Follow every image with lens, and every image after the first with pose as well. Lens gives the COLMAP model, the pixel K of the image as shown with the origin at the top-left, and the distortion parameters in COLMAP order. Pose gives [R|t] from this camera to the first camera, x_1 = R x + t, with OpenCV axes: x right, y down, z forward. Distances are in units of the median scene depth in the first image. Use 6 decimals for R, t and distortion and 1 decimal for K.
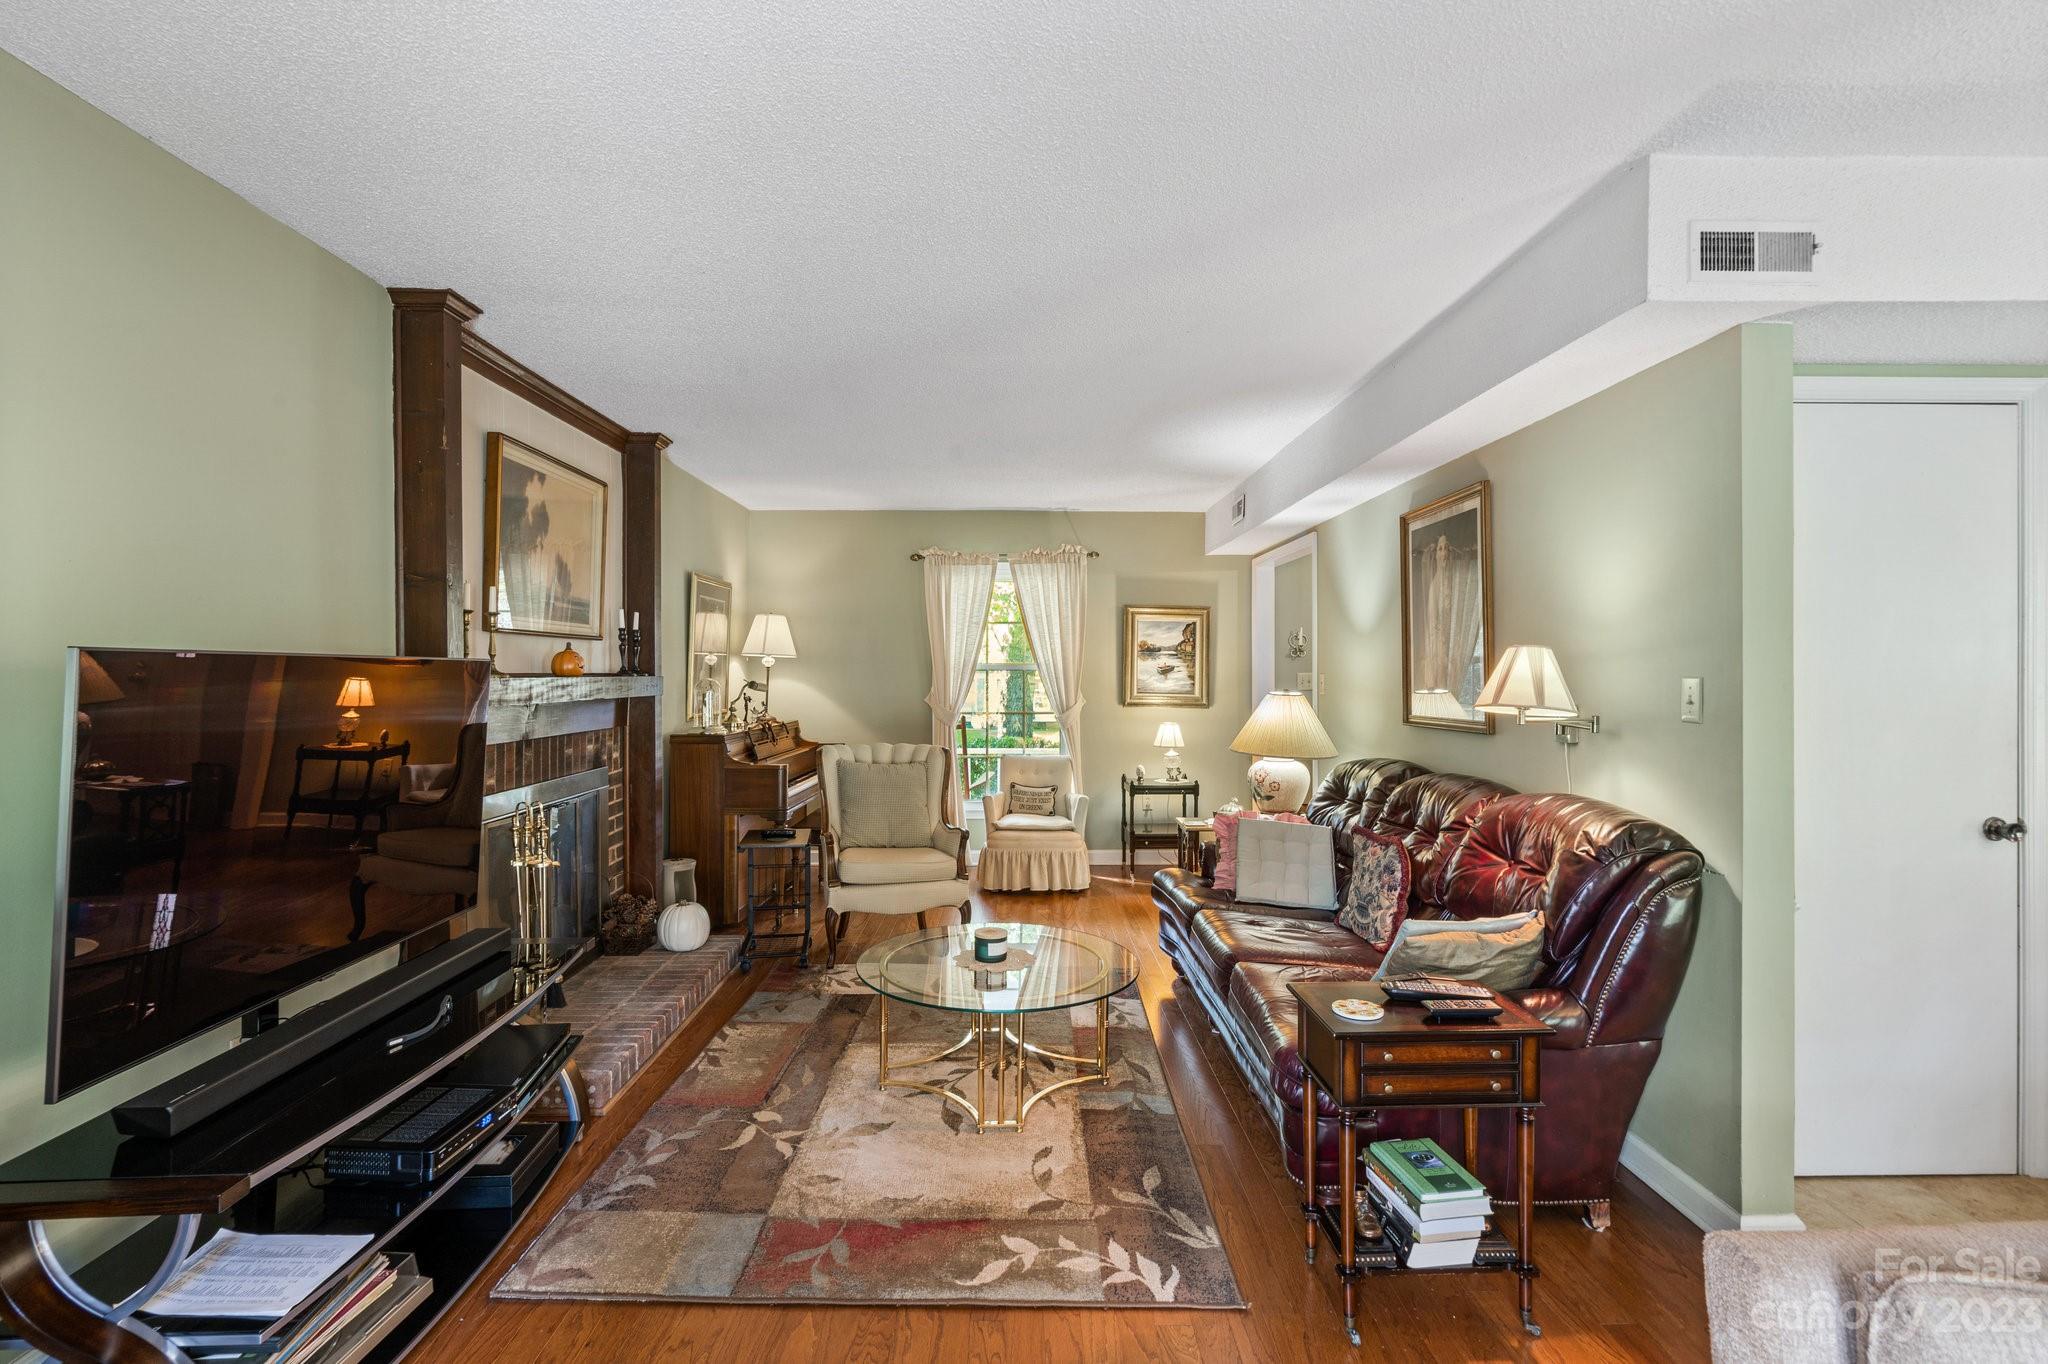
lens RADIAL K [[933.7, 0, 1048.5], [0, 933.7, 670.1], [0, 0, 1]] dist [0.000274, 0.000210]
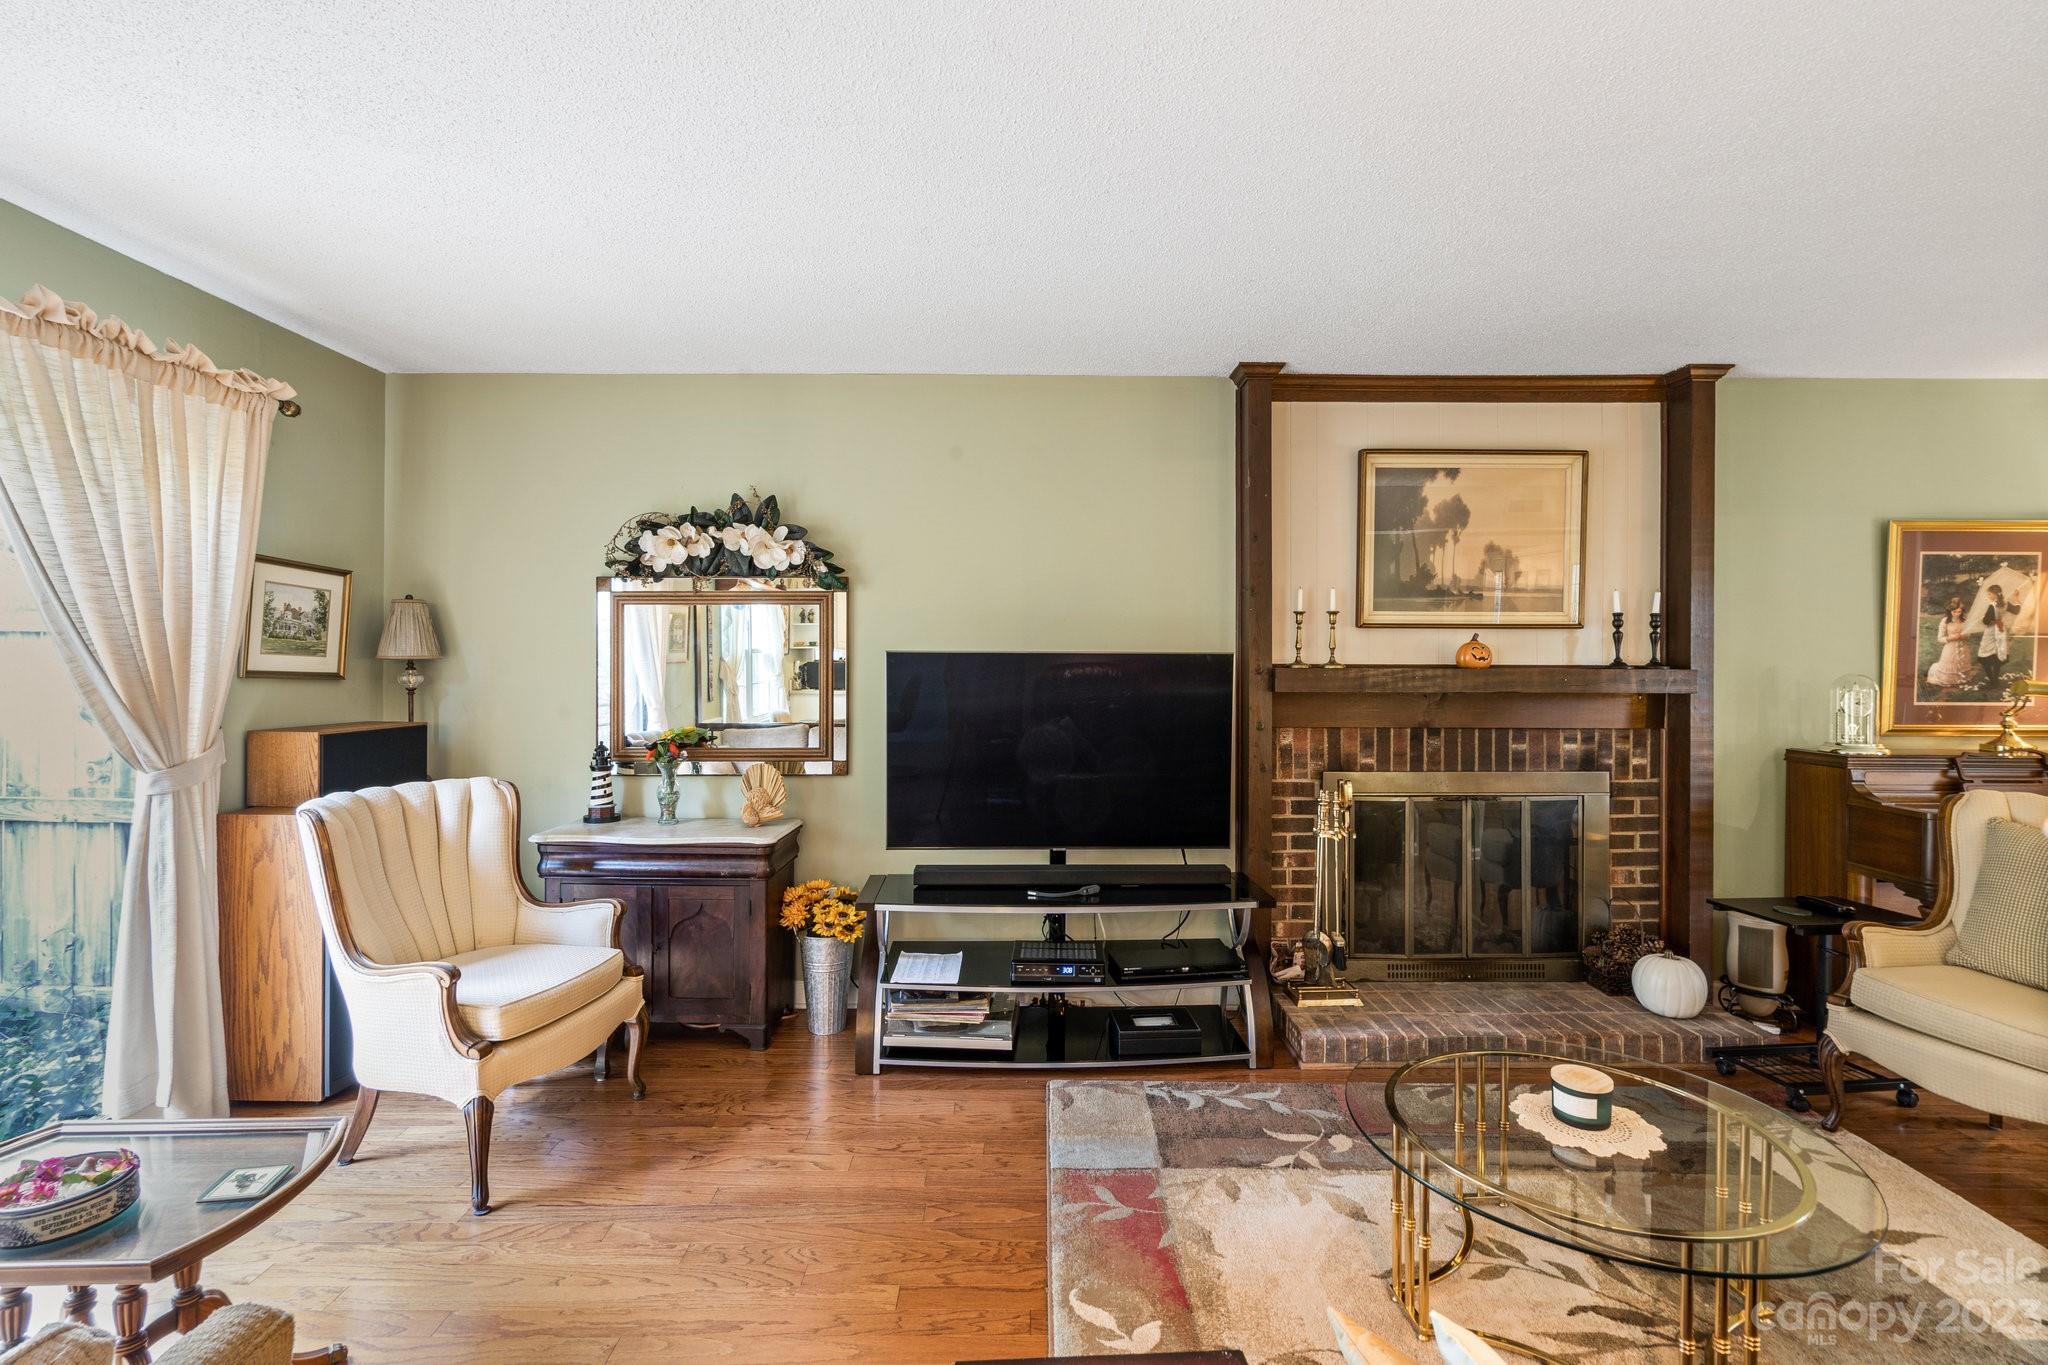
lens RADIAL K [[958.9, 0, 1019.7], [0, 958.9, 663.0], [0, 0, 1]] dist [0.001381, 0.001437]
pose [[-0.023265, 0.001330, -0.999728, 0.615465], [-0.000533, 0.999999, 0.001343, 0.000611], [0.999729, 0.000564, -0.023264, 0.658725]]
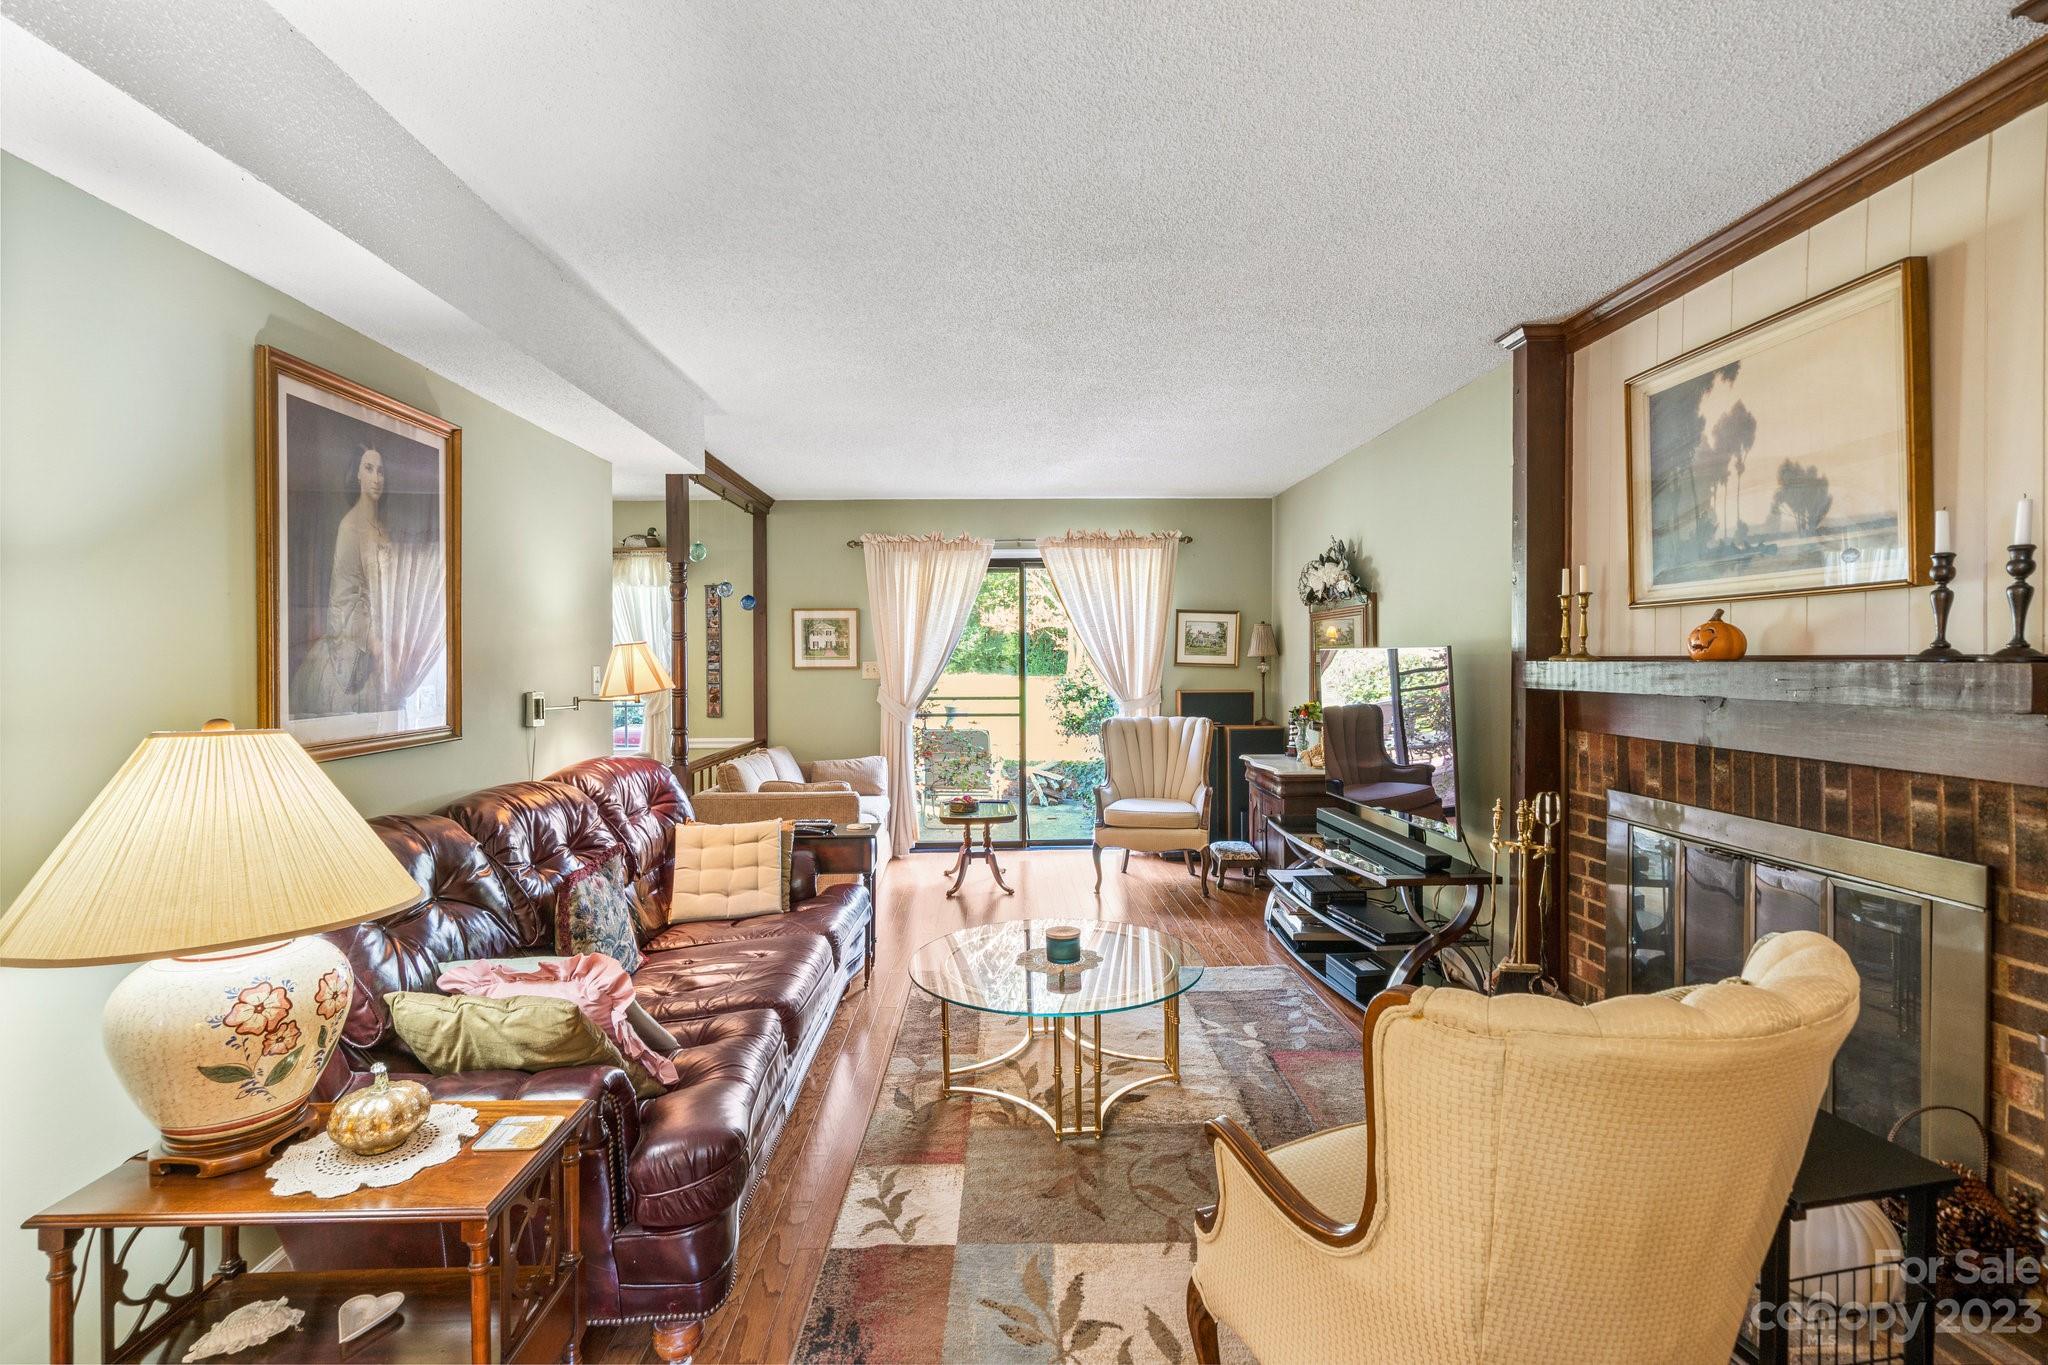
lens RADIAL K [[958.9, 0, 1019.7], [0, 958.9, 663.0], [0, 0, 1]] dist [0.001381, 0.001437]
pose [[-0.999924, 0.005986, 0.010786, -0.030662], [0.006007, 0.999980, 0.001929, 0.005069], [-0.010774, 0.001994, -0.999940, 2.043206]]
